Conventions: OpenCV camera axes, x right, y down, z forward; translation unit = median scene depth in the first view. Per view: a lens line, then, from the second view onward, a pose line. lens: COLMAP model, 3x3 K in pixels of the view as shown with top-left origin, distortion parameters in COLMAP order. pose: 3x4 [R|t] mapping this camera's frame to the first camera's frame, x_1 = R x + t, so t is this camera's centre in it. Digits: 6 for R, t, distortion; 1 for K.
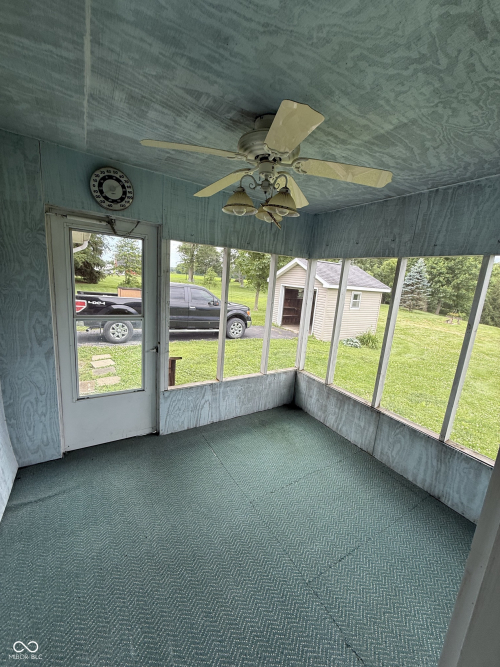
lens RADIAL K [[266.0, 0, 249.5], [0, 266.0, 332.7], [0, 0, 1]] dist [-0.000887, 0.000214]
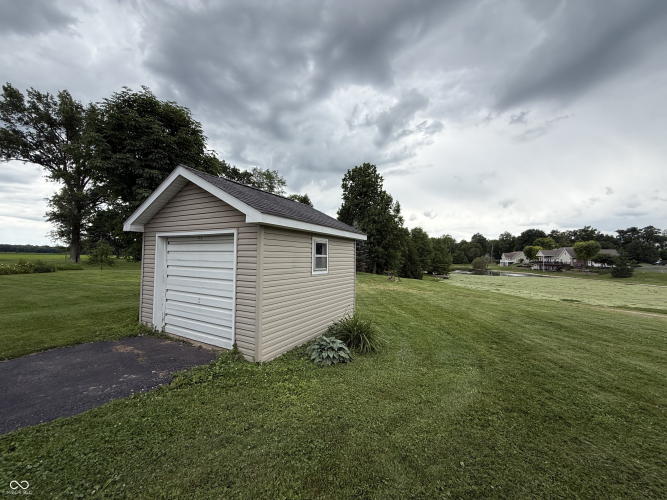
lens RADIAL K [[266.0, 0, 332.1], [0, 266.0, 247.7], [0, 0, 1]] dist [-0.000887, 0.000214]
pose [[0.871368, -0.046779, 0.488394, 0.812177], [0.147935, 0.974167, -0.170630, -0.216762], [-0.467795, 0.220932, 0.855778, 2.587064]]
